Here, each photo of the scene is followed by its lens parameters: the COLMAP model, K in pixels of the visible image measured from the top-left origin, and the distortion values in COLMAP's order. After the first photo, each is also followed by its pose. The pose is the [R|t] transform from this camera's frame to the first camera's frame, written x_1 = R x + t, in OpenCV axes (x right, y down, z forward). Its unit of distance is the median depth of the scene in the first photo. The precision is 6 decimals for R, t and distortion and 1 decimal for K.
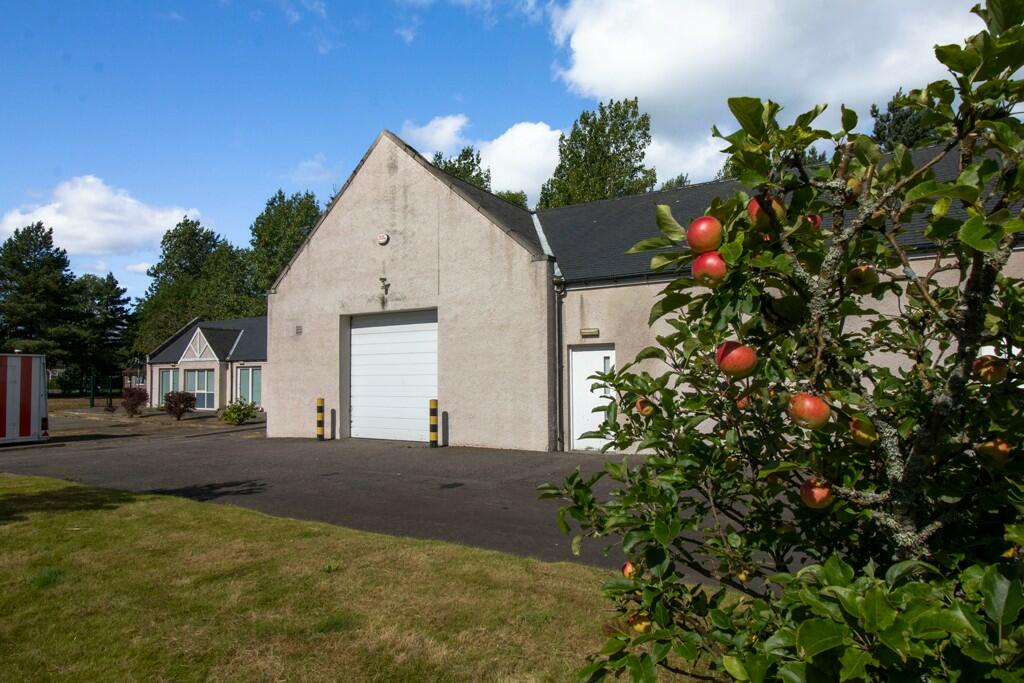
lens RADIAL K [[611.1, 0, 509.9], [0, 611.1, 351.7], [0, 0, 1]] dist [0.011941, 0.000979]
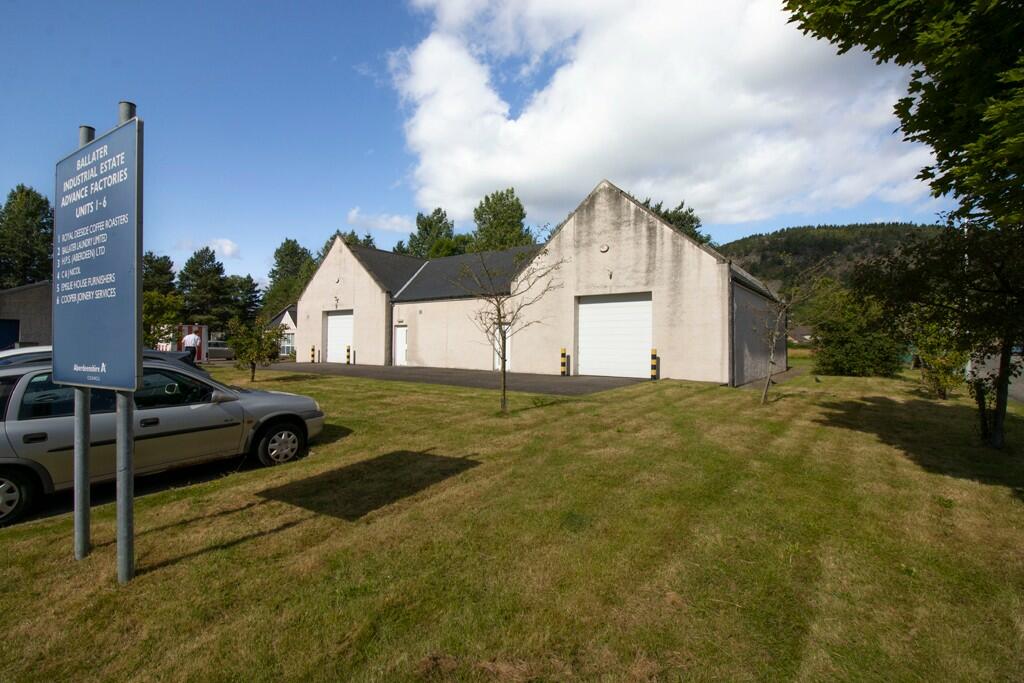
lens RADIAL K [[475.2, 0, 514.6], [0, 475.2, 333.1], [0, 0, 1]] dist [0.000298, 0.000047]
pose [[0.996487, 0.013054, -0.082726, 0.232247], [-0.011388, 0.999723, 0.020577, -0.007486], [0.082972, -0.019562, 0.996360, -0.293039]]
